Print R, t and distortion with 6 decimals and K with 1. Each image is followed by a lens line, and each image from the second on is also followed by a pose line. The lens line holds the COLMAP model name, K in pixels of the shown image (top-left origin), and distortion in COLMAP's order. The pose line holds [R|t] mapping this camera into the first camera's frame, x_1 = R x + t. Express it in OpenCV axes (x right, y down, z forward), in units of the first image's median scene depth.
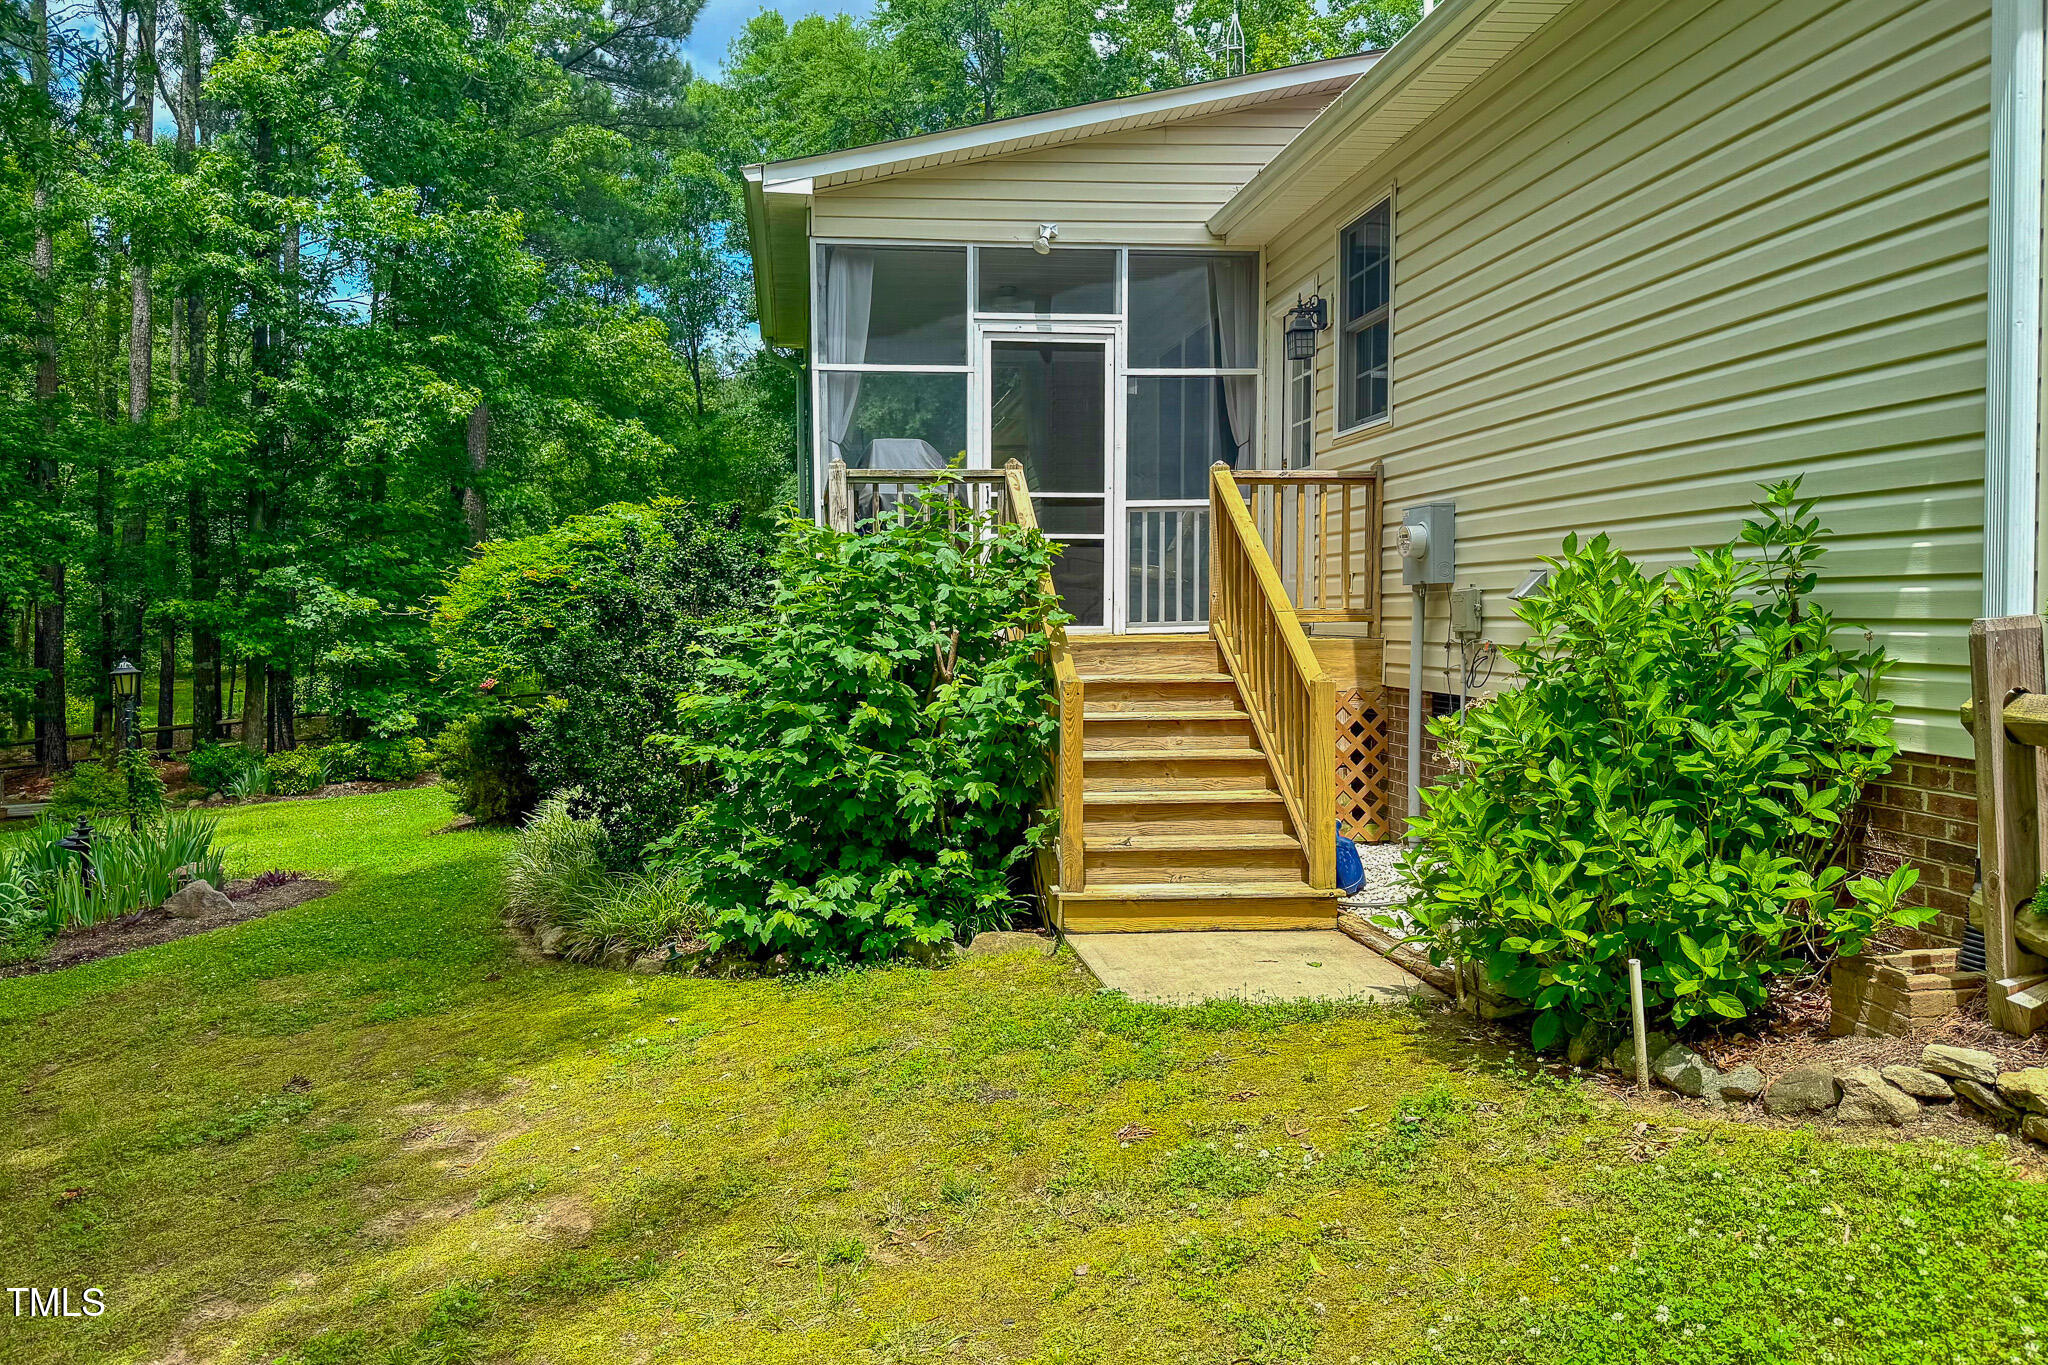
lens RADIAL K [[1601.9, 0, 1037.6], [0, 1601.9, 670.8], [0, 0, 1]] dist [0.063880, -0.104887]
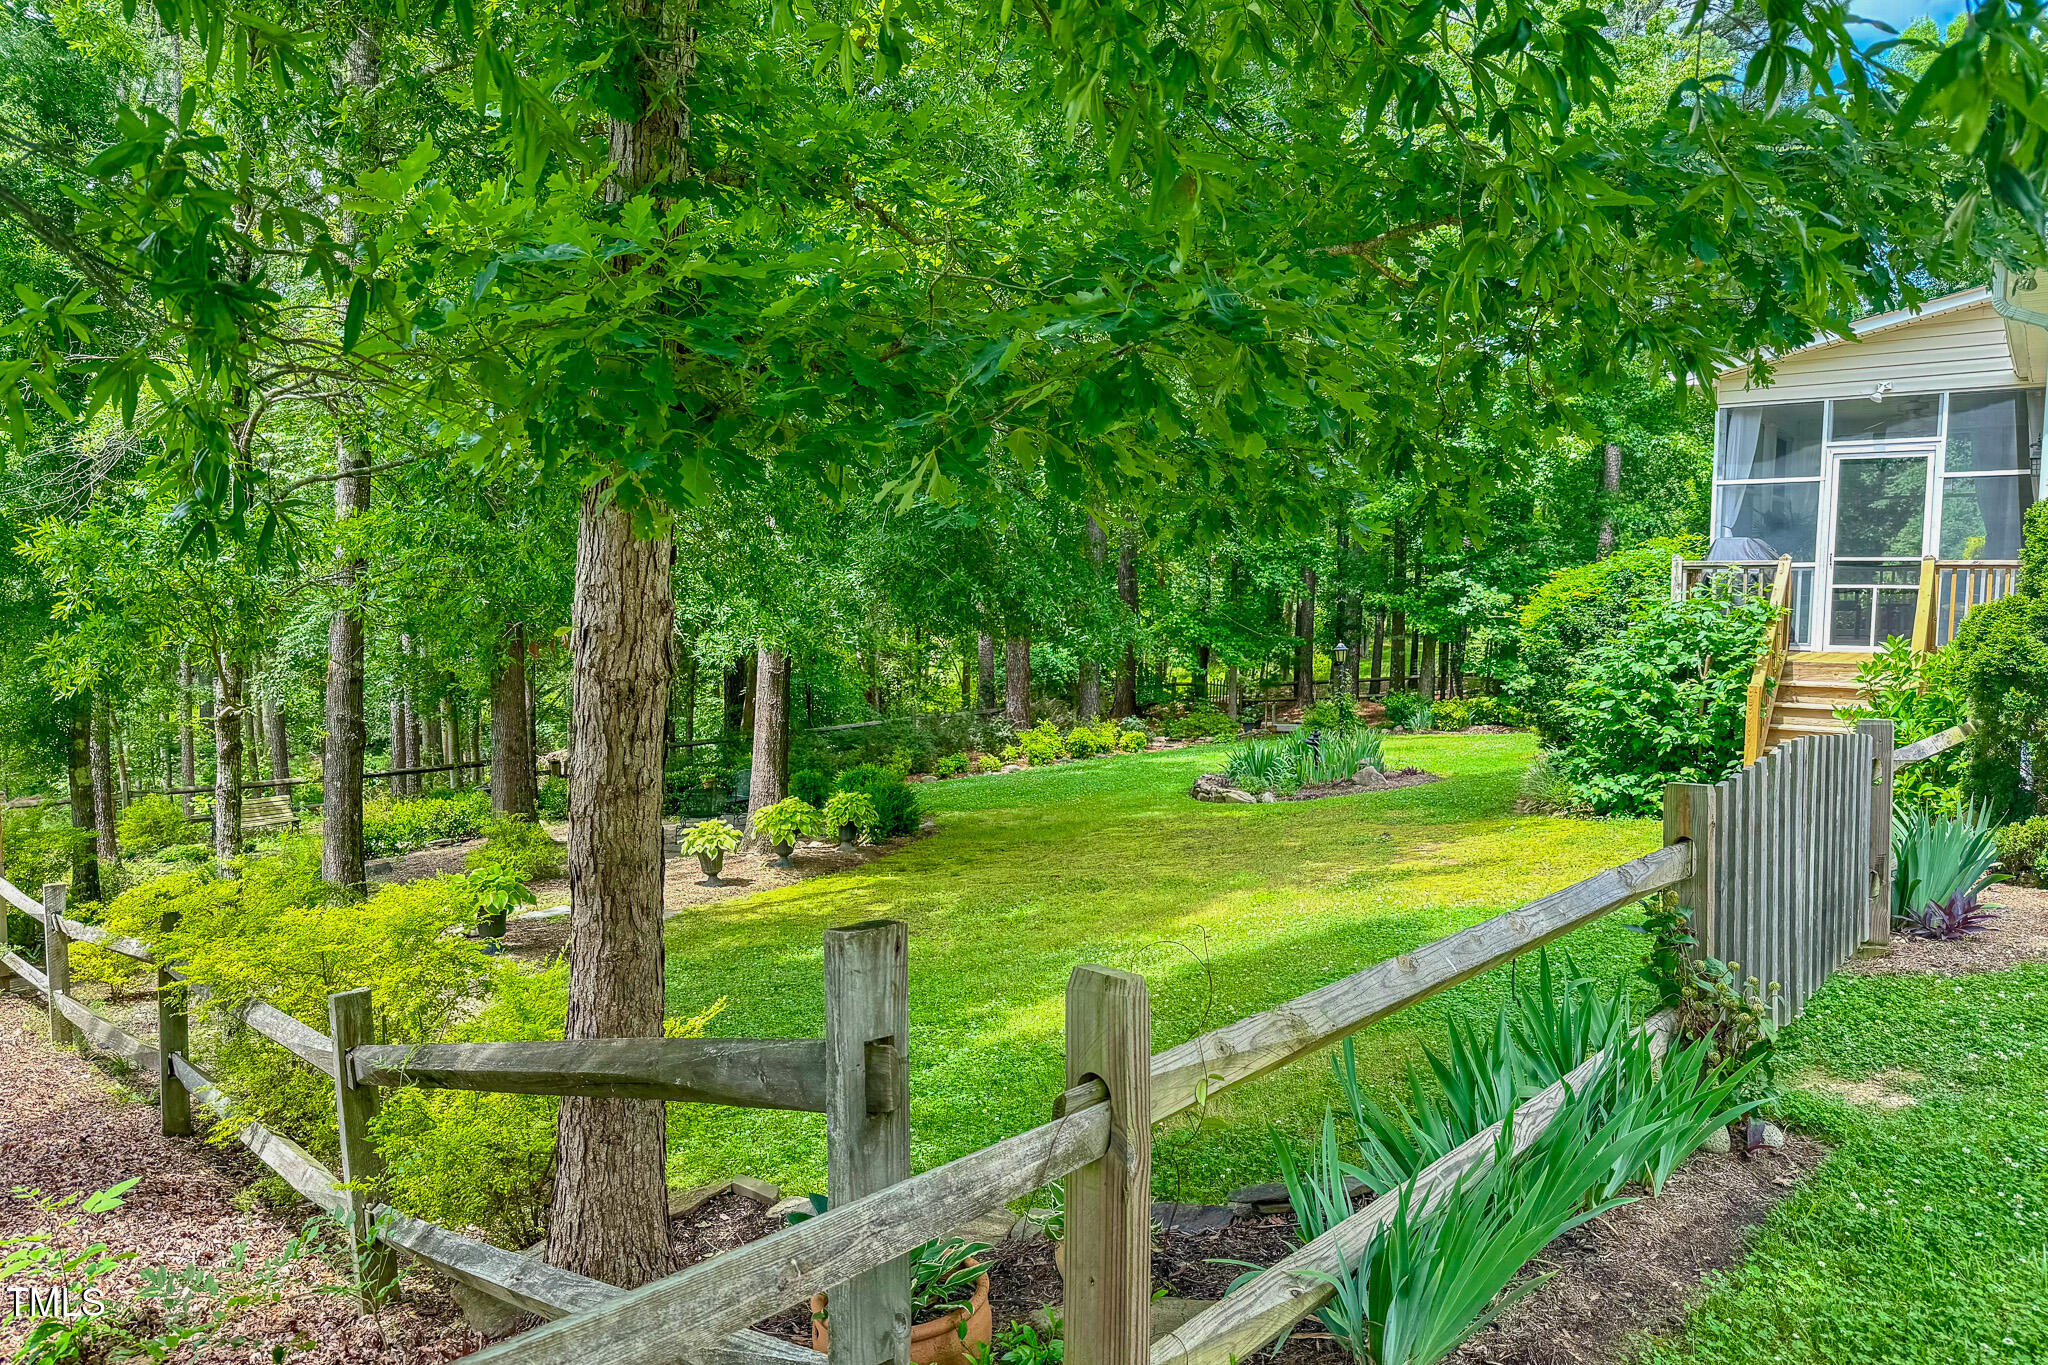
lens RADIAL K [[1601.9, 0, 1018.6], [0, 1601.9, 676.8], [0, 0, 1]] dist [0.063880, -0.104887]
pose [[0.747321, 0.051796, -0.662442, 0.401816], [-0.033196, 0.998623, 0.040632, -0.033515], [0.663634, -0.008375, 0.748011, -0.650780]]
